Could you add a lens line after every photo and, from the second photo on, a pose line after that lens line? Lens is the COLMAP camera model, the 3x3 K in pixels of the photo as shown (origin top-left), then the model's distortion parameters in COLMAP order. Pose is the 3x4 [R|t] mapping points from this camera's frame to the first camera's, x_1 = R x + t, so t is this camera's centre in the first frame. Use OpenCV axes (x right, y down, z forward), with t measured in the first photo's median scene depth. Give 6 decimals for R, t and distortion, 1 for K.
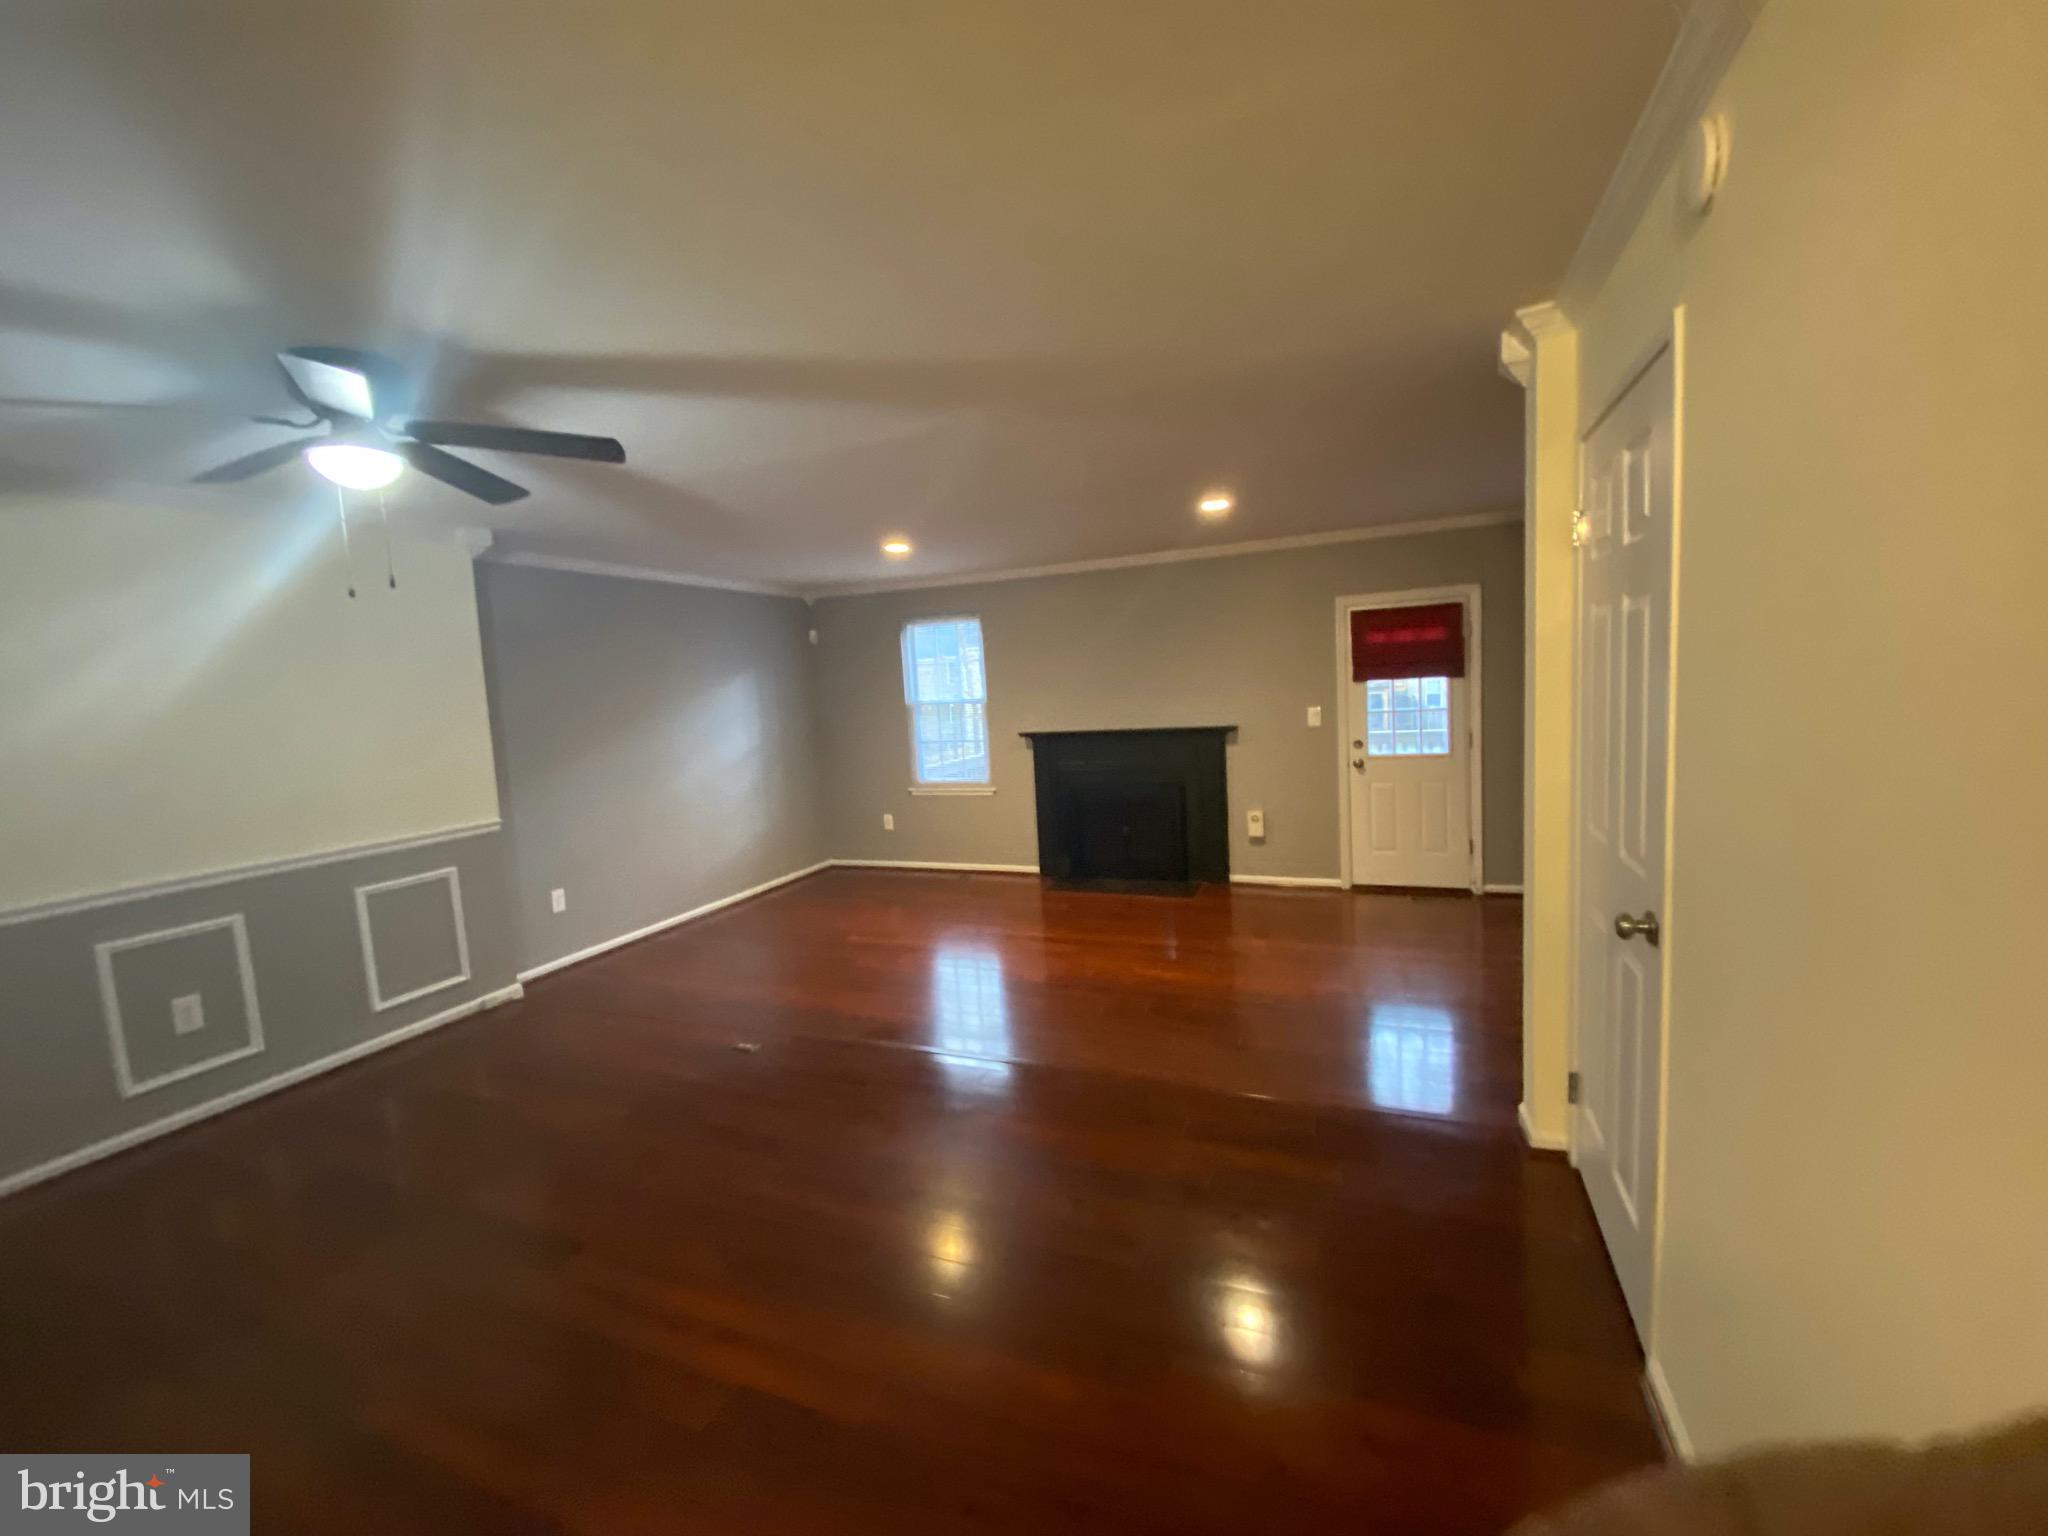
lens RADIAL K [[820.8, 0, 1020.3], [0, 820.8, 757.4], [0, 0, 1]] dist [0.031063, -0.028017]
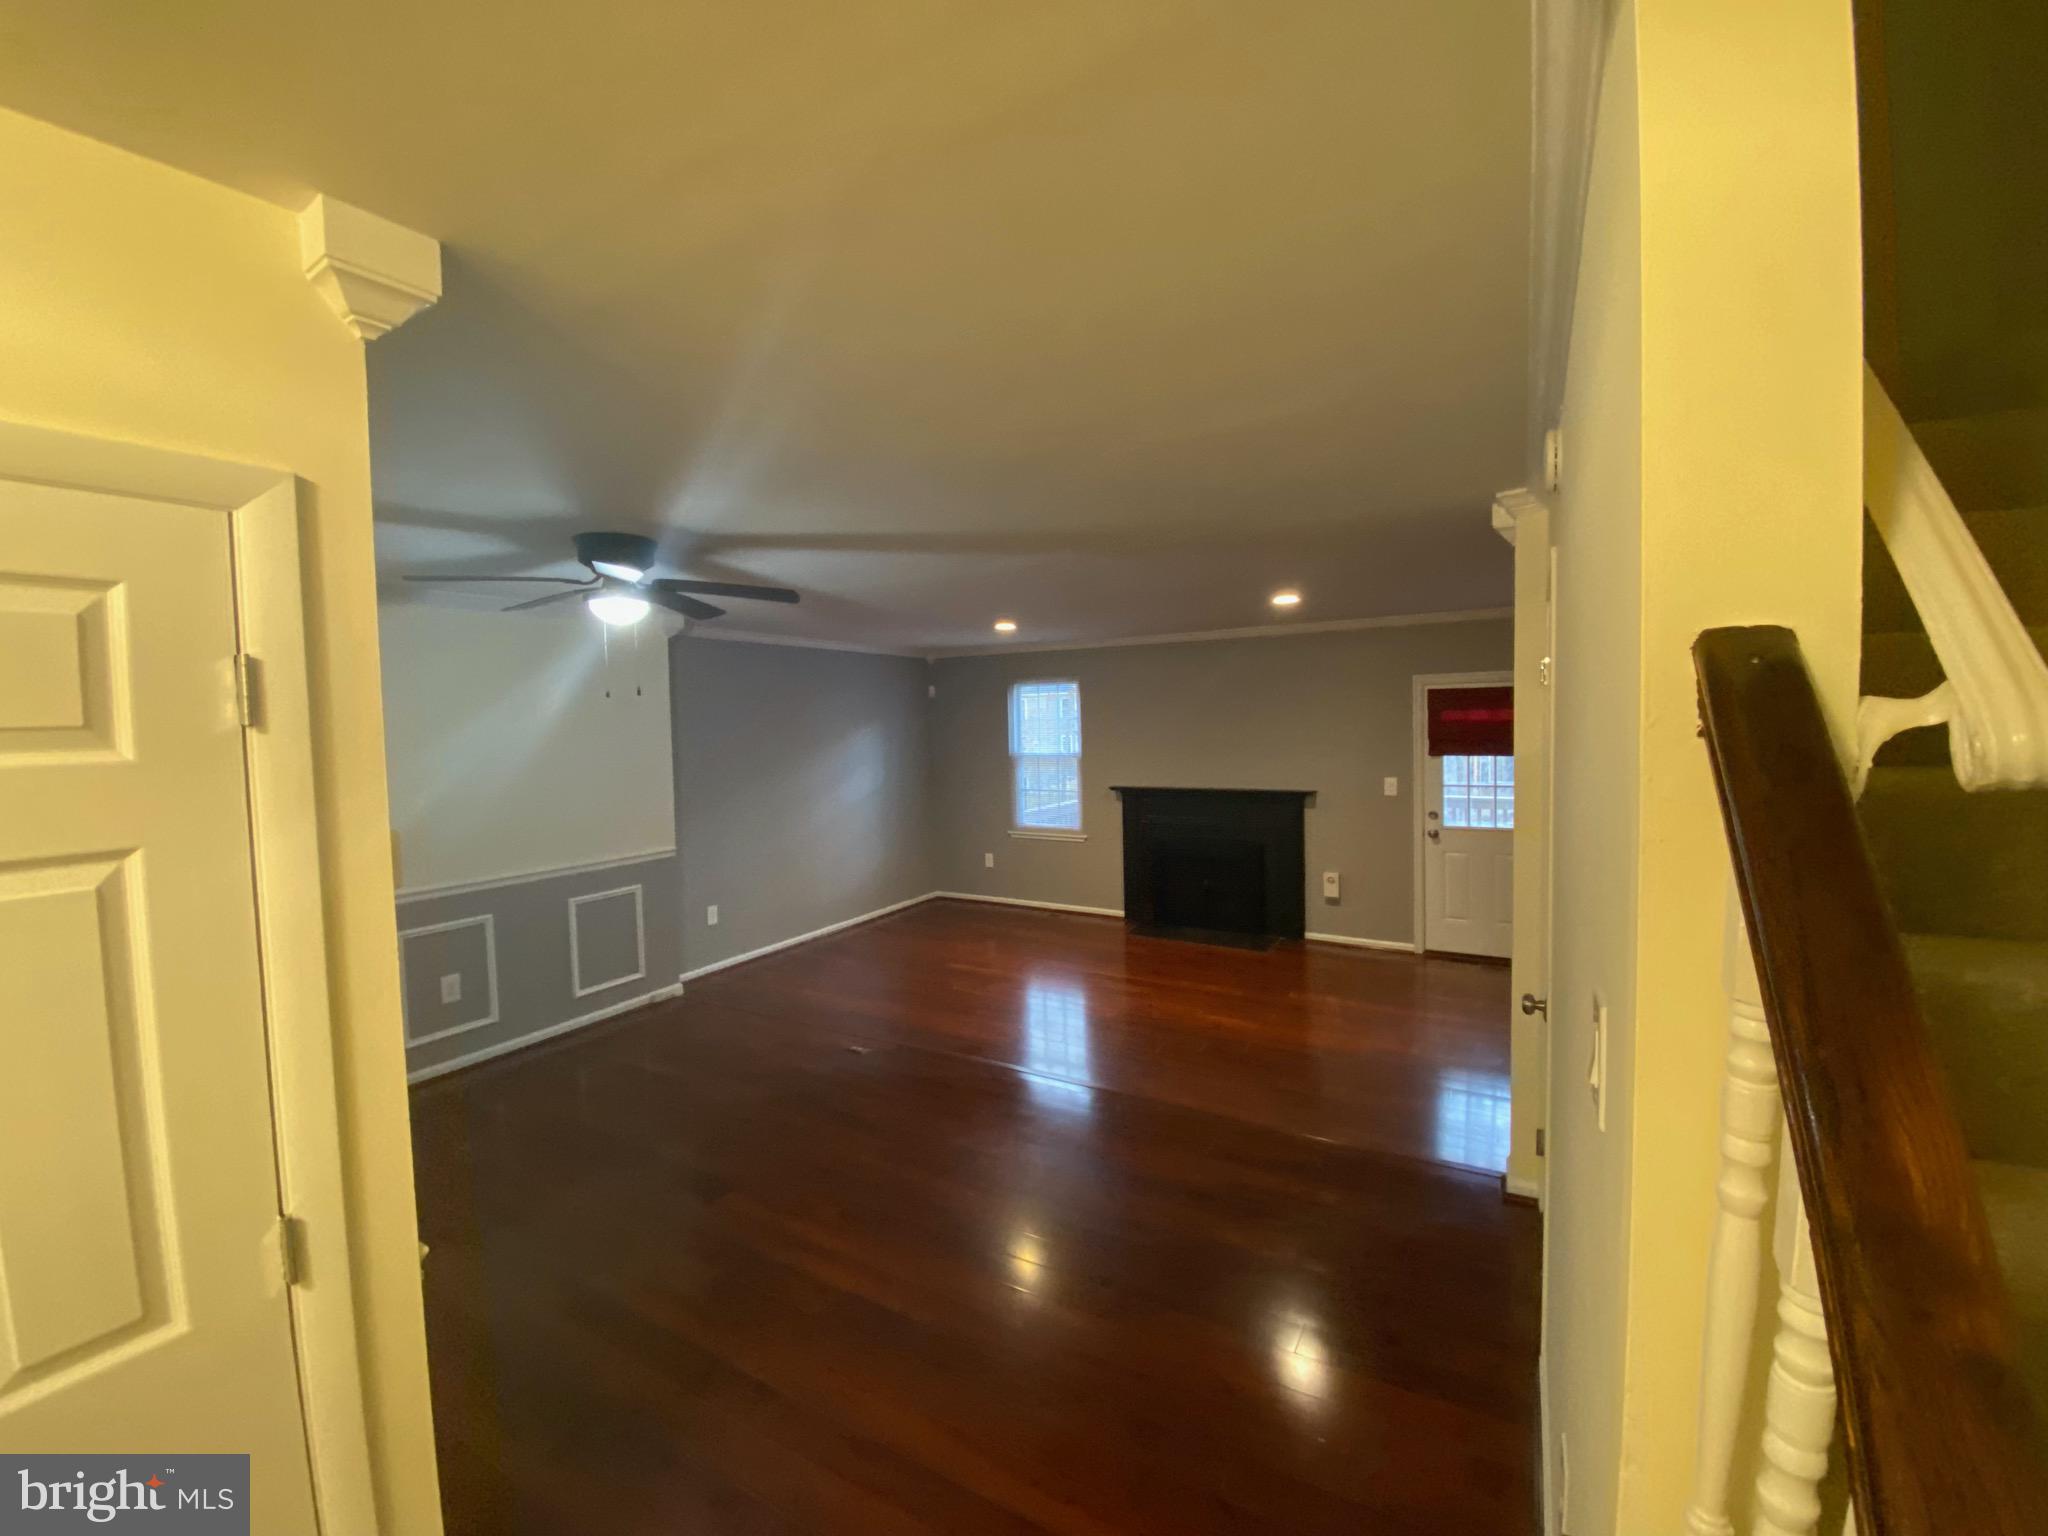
lens RADIAL K [[820.8, 0, 1020.3], [0, 820.8, 757.4], [0, 0, 1]] dist [0.031063, -0.028017]
pose [[0.989616, 0.038873, -0.138380, 0.041183], [-0.044328, 0.998348, -0.036557, -0.034355], [0.136731, 0.042311, 0.989704, -0.140496]]
